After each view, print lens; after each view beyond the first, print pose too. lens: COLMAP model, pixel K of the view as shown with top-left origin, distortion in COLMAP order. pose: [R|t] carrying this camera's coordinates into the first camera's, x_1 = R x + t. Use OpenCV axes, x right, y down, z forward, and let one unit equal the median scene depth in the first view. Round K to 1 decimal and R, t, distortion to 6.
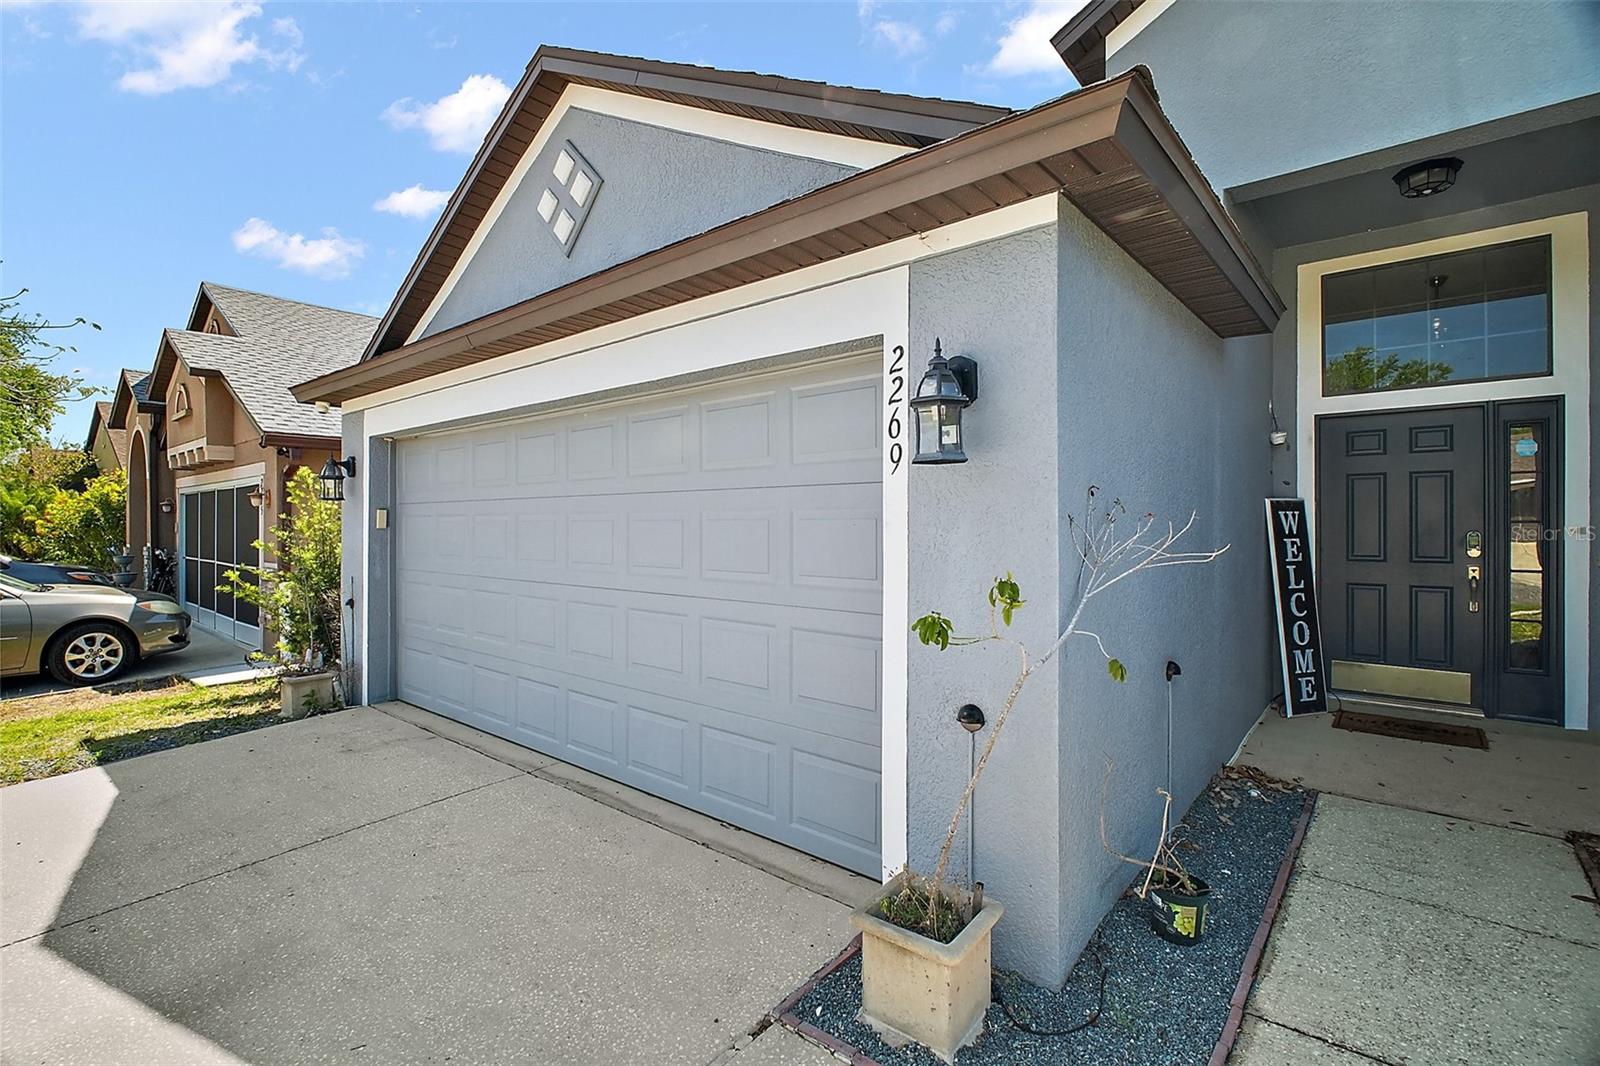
lens RADIAL K [[732.4, 0, 791.2], [0, 732.4, 520.9], [0, 0, 1]] dist [0.004278, -0.005840]
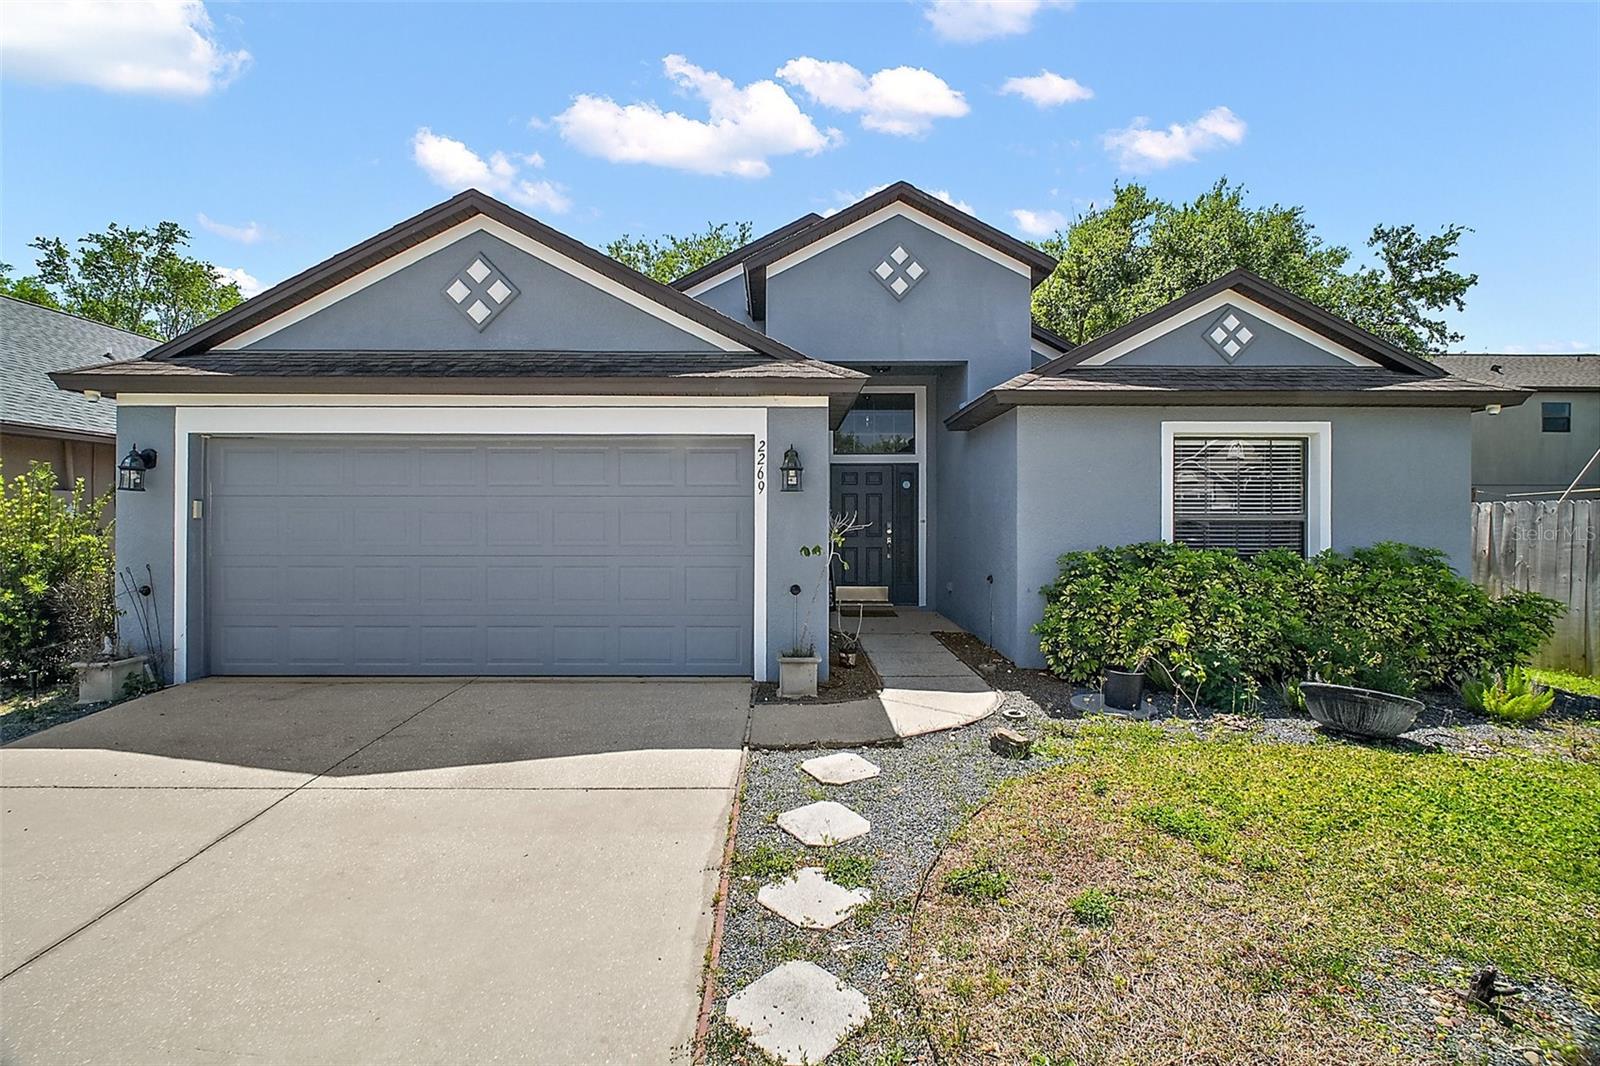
lens RADIAL K [[732.4, 0, 791.2], [0, 732.4, 520.9], [0, 0, 1]] dist [0.004278, -0.005840]
pose [[0.756846, 0.002759, 0.653587, -0.762393], [-0.004036, 0.999992, 0.000453, 0.012314], [-0.653580, -0.002981, 0.756851, -0.494767]]
